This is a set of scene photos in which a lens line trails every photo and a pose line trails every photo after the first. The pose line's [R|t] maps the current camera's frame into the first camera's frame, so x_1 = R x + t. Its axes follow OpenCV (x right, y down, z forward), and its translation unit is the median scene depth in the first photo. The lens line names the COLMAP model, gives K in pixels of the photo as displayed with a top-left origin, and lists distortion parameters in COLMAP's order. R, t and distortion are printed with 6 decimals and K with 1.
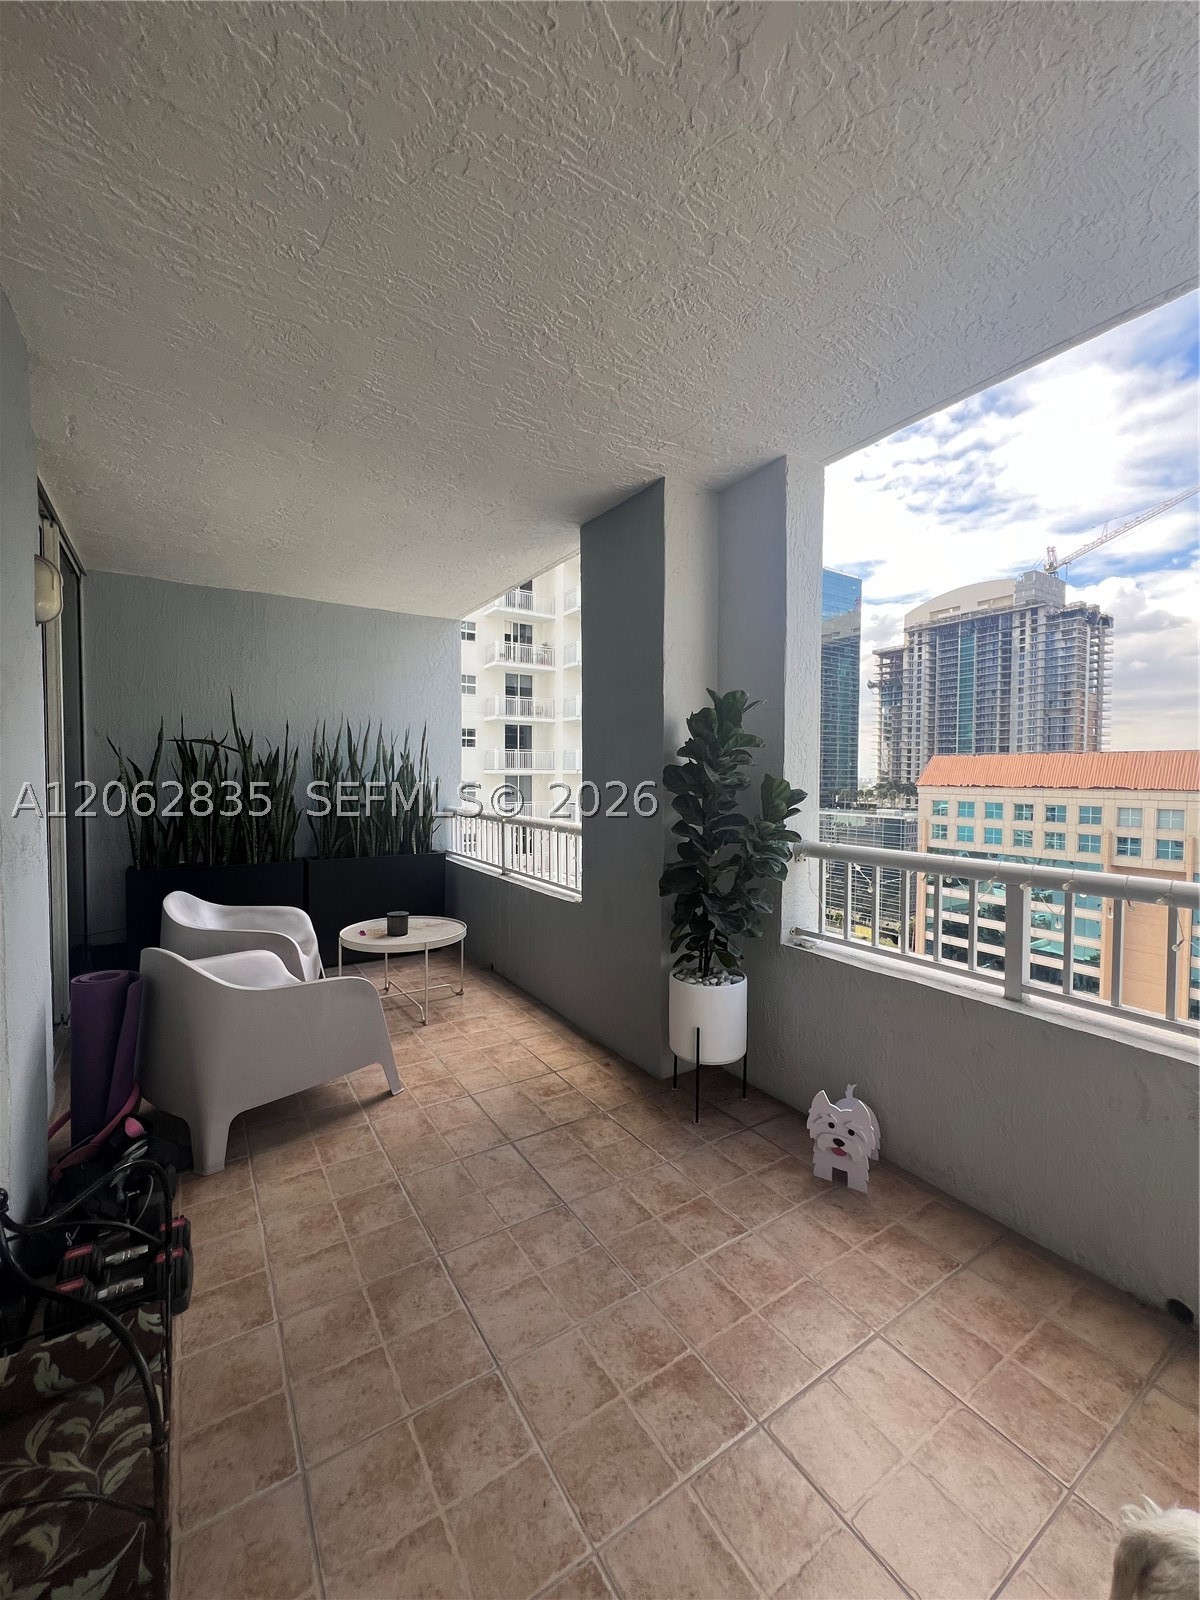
lens RADIAL K [[636.4, 0, 595.9], [0, 636.4, 802.5], [0, 0, 1]] dist [0.002997, -0.000975]
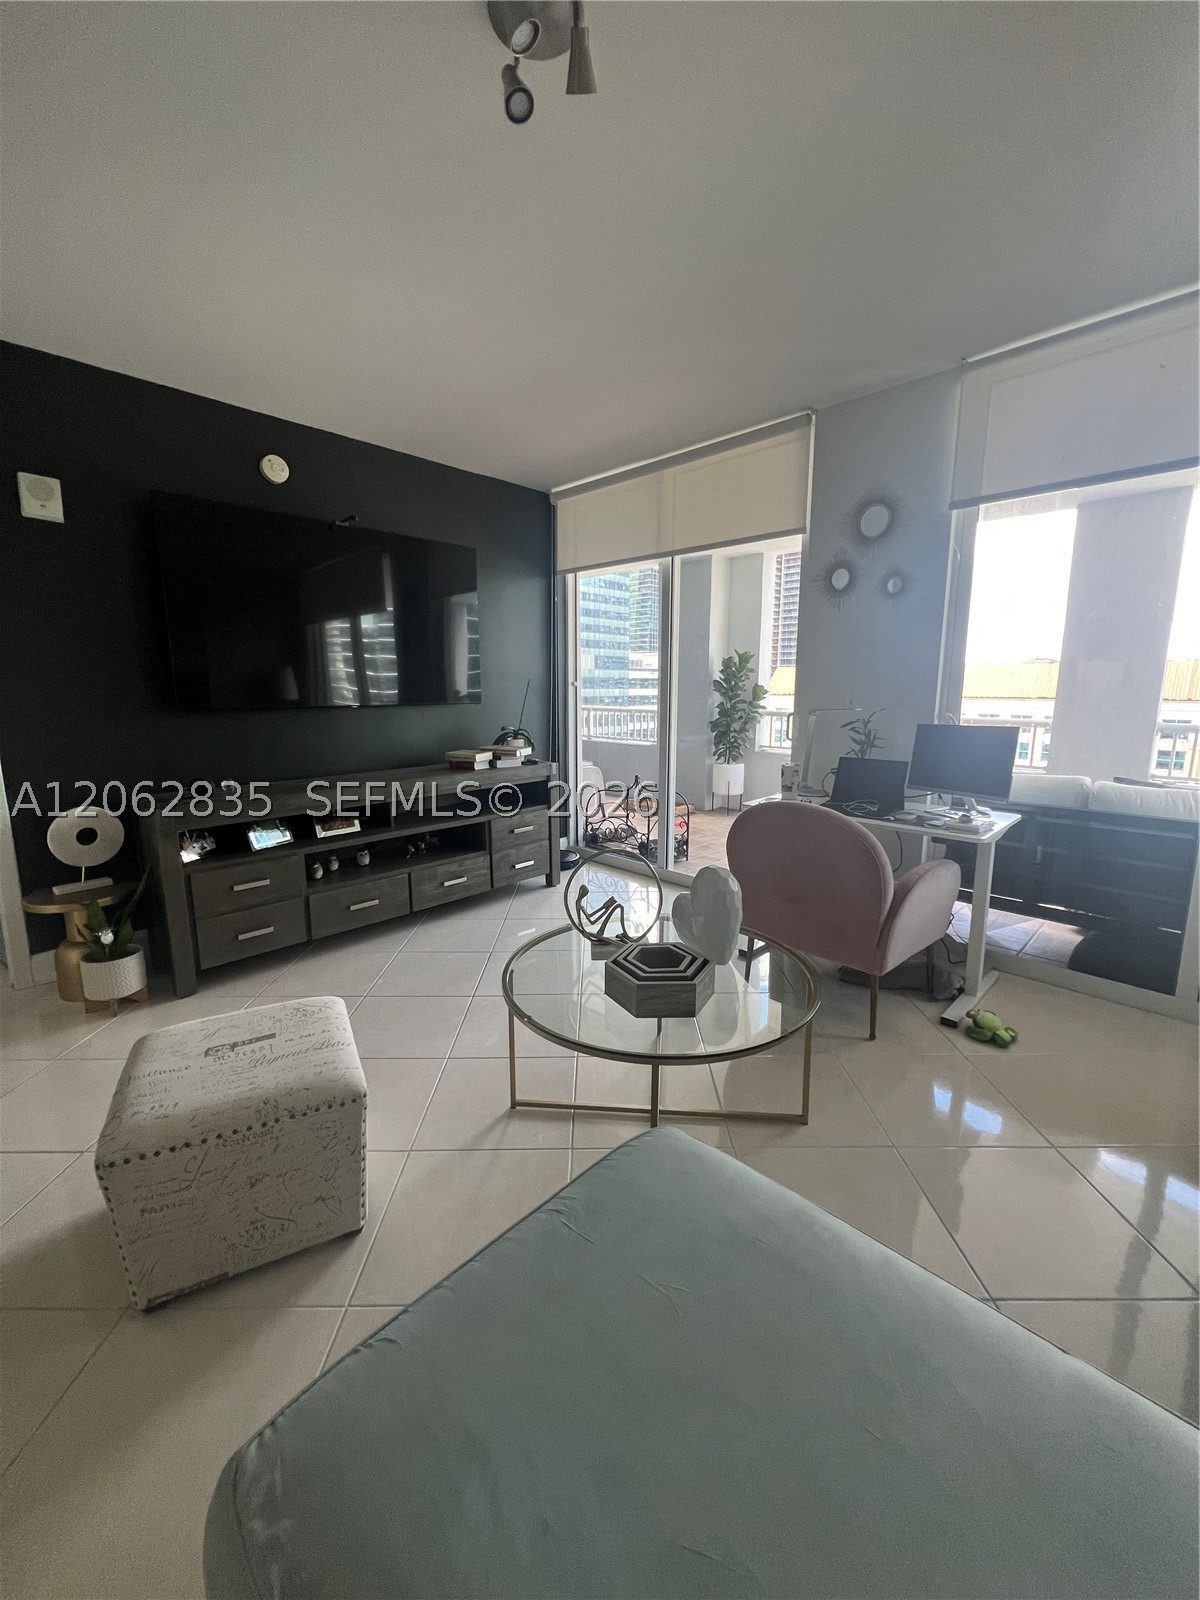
lens RADIAL K [[636.4, 0, 603.1], [0, 636.4, 799.1], [0, 0, 1]] dist [0.002997, -0.000975]
pose [[0.974610, -0.040733, 0.220174, -0.890607], [0.011256, 0.990983, 0.133511, 0.067774], [-0.223627, -0.127643, 0.966281, -1.374996]]
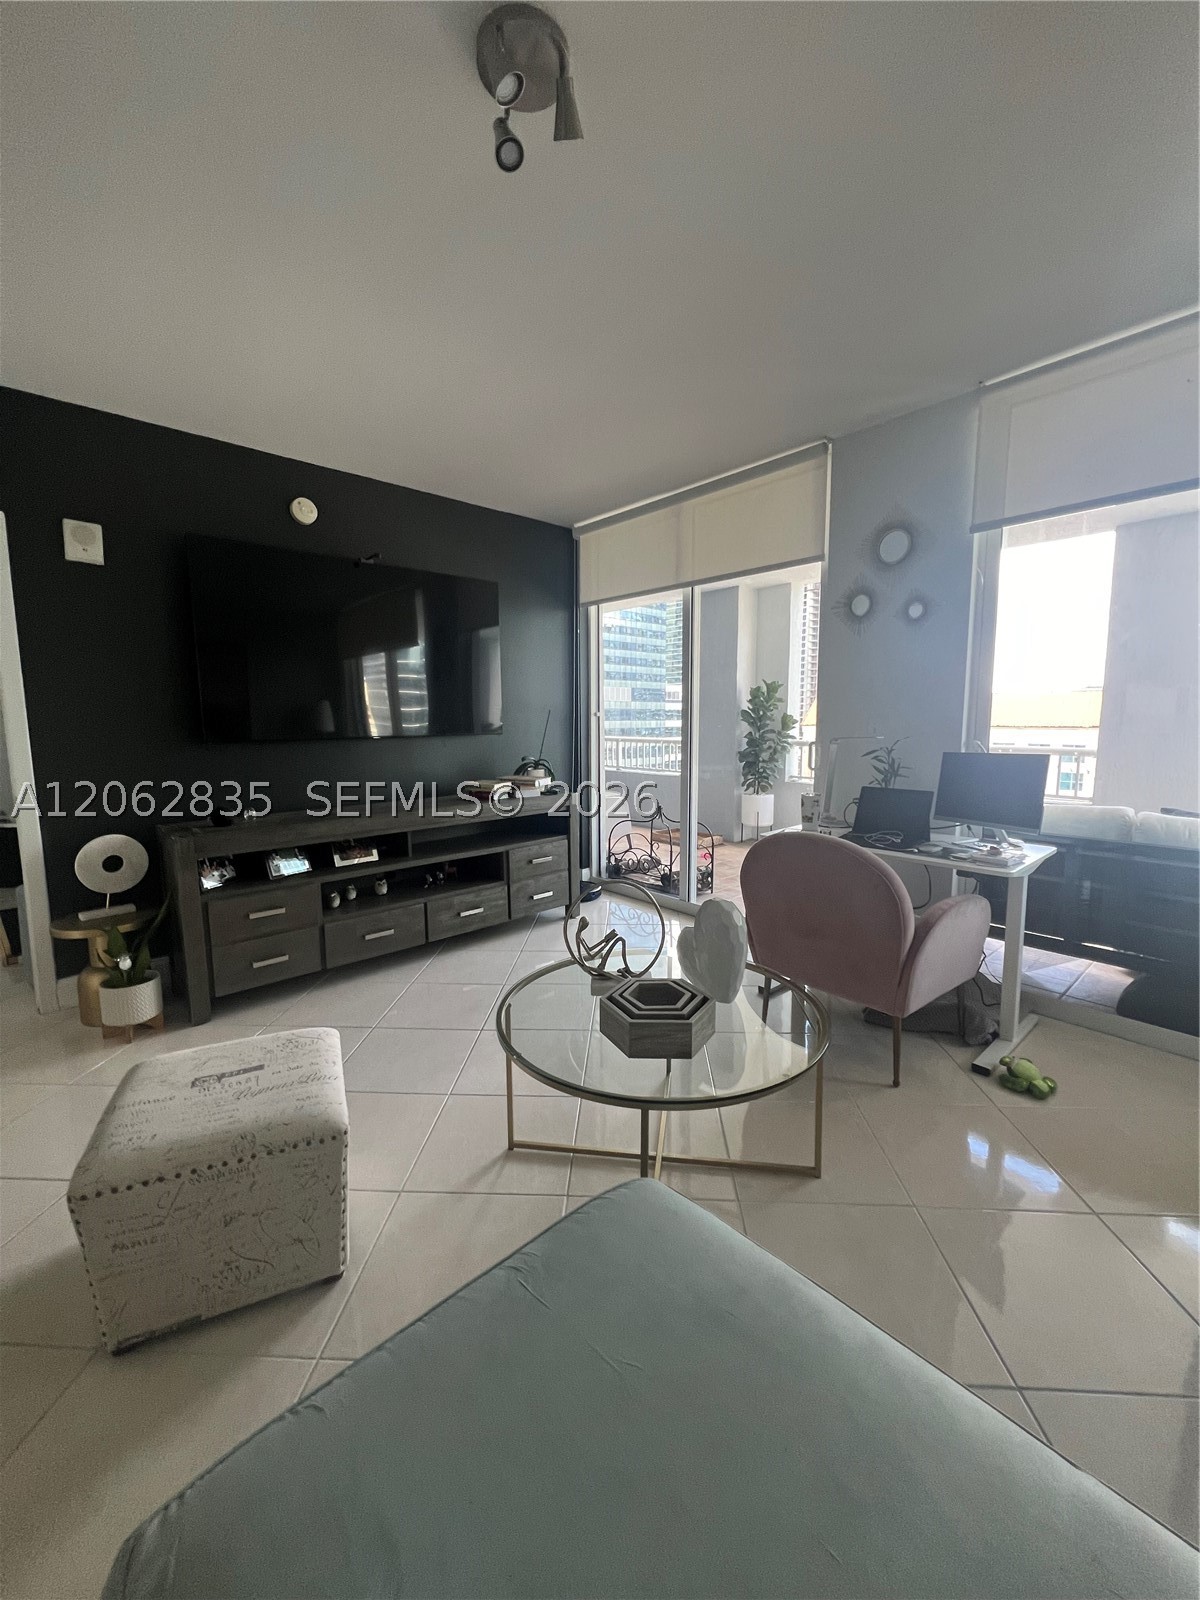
lens RADIAL K [[636.4, 0, 603.1], [0, 636.4, 799.4], [0, 0, 1]] dist [0.002997, -0.000975]
pose [[0.985912, -0.029324, 0.164676, -0.846209], [0.015476, 0.996282, 0.084751, 0.071977], [-0.166549, -0.081009, 0.982700, -1.368842]]
